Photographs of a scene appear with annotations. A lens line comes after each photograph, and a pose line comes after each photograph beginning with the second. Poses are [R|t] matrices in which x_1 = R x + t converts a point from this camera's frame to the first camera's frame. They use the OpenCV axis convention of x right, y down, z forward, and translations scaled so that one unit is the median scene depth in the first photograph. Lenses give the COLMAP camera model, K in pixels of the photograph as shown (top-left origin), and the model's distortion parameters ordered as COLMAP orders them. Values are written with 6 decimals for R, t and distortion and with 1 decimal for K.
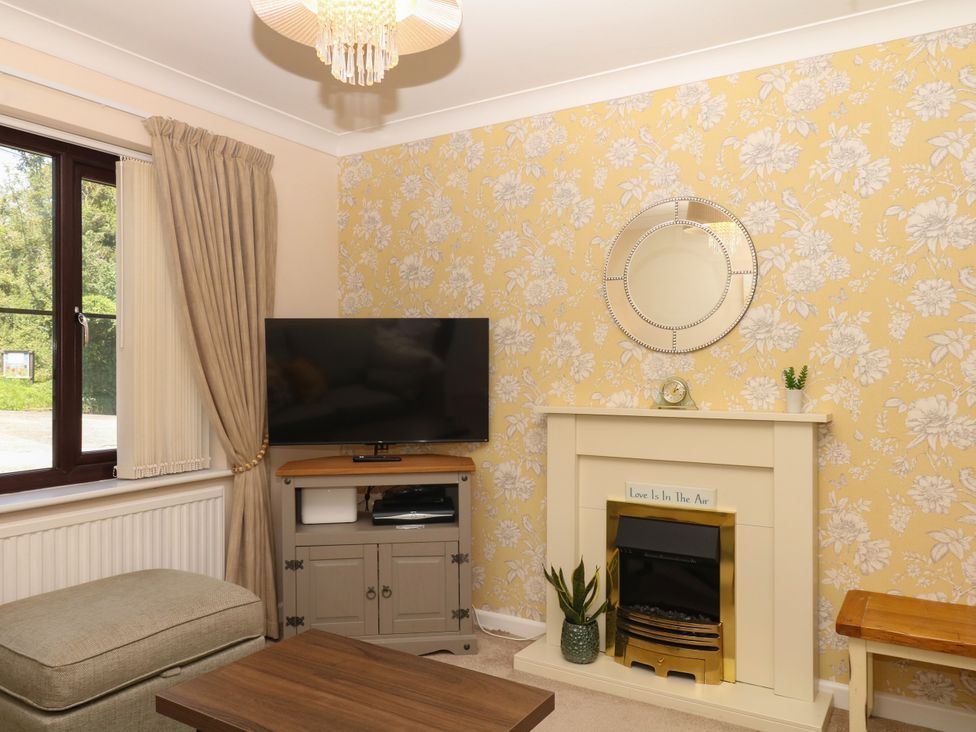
lens RADIAL K [[736.7, 0, 490.7], [0, 736.7, 362.1], [0, 0, 1]] dist [0.029469, 0.006040]
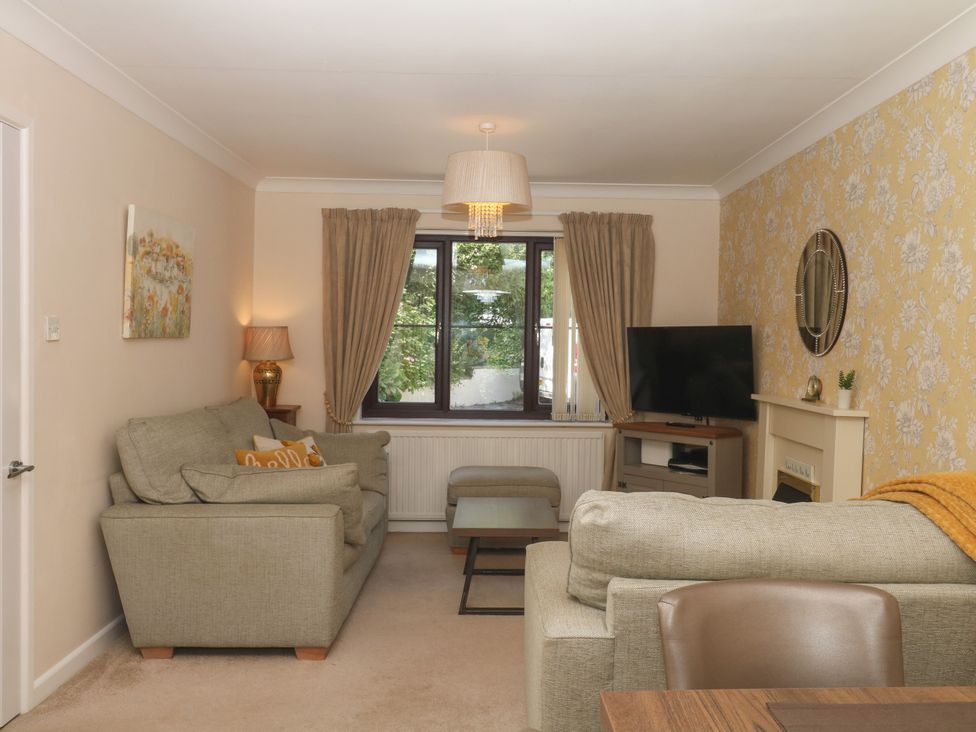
lens RADIAL K [[866.4, 0, 493.5], [0, 866.4, 371.8], [0, 0, 1]] dist [0.019535, -0.007689]
pose [[0.544600, 0.037438, -0.837860, 1.100025], [-0.013894, 0.999269, 0.035619, -0.027812], [0.838581, -0.007757, 0.544722, -0.227907]]
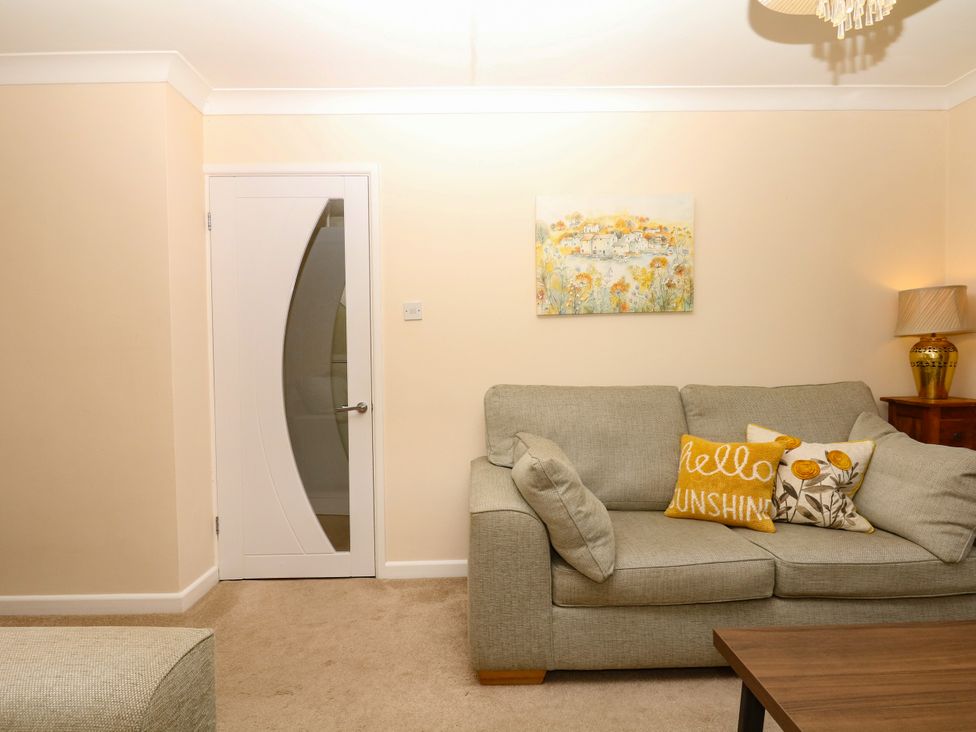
lens RADIAL K [[572.1, 0, 492.2], [0, 572.1, 366.9], [0, 0, 1]] dist [-0.002765, -0.001015]
pose [[-0.829019, 0.028957, -0.558470, 0.354771], [0.019916, 0.999554, 0.022265, 0.036197], [0.558866, 0.007335, -0.829226, 0.729624]]
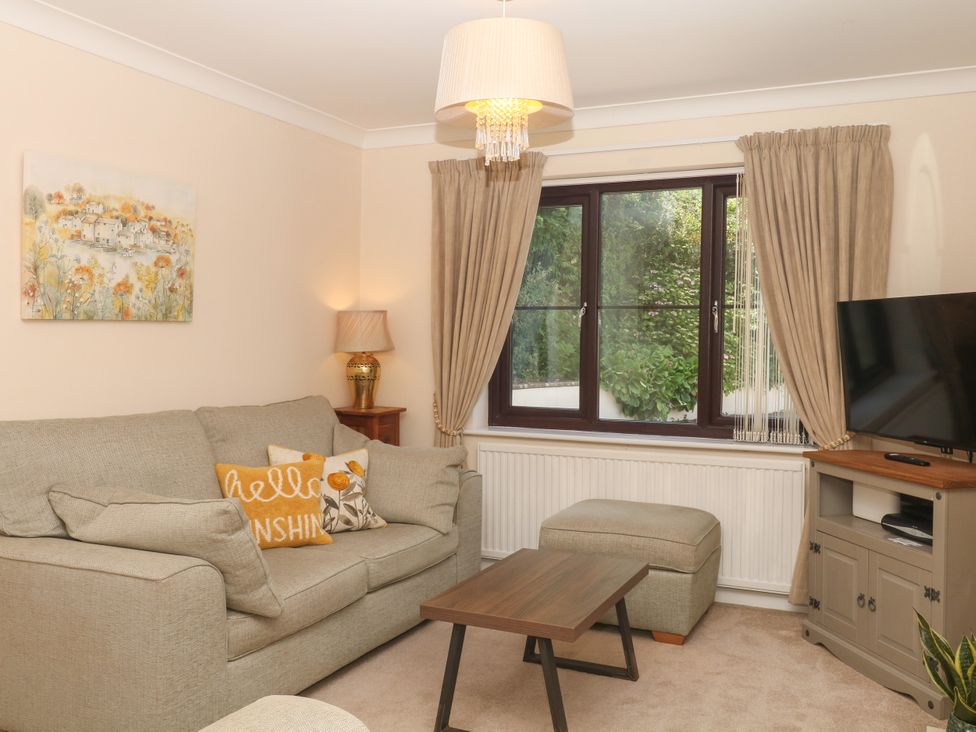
lens RADIAL K [[866.4, 0, 495.1], [0, 866.4, 365.9], [0, 0, 1]] dist [0.019535, -0.007689]
pose [[0.130794, 0.036417, -0.990740, 0.822542], [-0.007957, 0.999332, 0.035682, -0.011397], [0.991378, 0.003217, 0.130997, 0.405435]]
